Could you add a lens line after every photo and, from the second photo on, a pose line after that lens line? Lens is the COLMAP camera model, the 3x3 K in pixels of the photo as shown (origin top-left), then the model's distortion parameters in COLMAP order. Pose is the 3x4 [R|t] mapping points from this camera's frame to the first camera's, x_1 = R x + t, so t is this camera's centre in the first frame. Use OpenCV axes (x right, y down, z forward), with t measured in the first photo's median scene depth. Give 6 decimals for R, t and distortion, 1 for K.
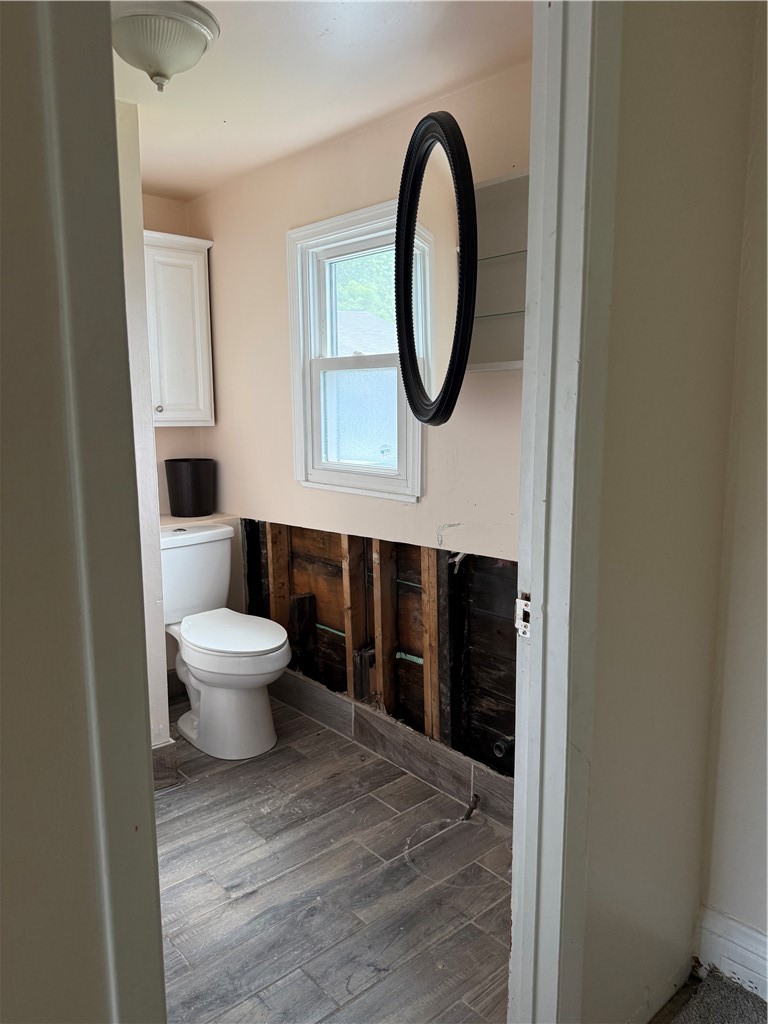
lens RADIAL K [[723.7, 0, 386.1], [0, 723.7, 510.5], [0, 0, 1]] dist [0.063143, -0.089387]
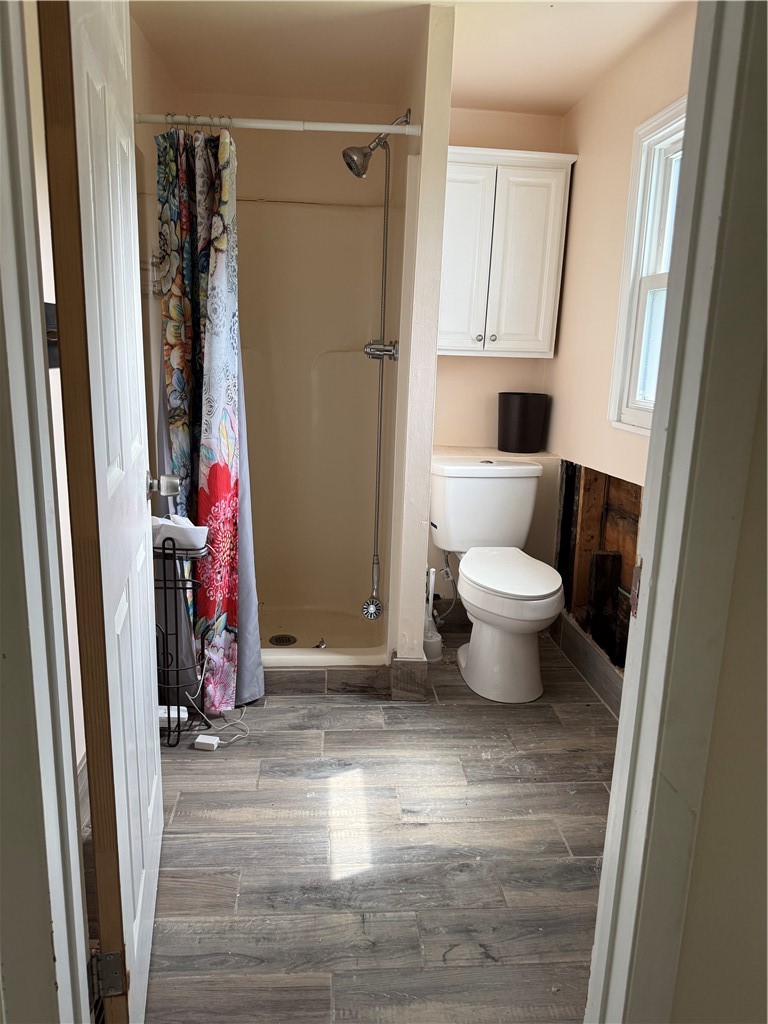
lens RADIAL K [[723.7, 0, 386.1], [0, 723.7, 510.5], [0, 0, 1]] dist [0.063143, -0.089387]
pose [[0.801476, 0.159977, -0.576232, 0.219557], [-0.123751, 0.987066, 0.101911, 0.010524], [0.585082, -0.010370, 0.810908, 0.143078]]
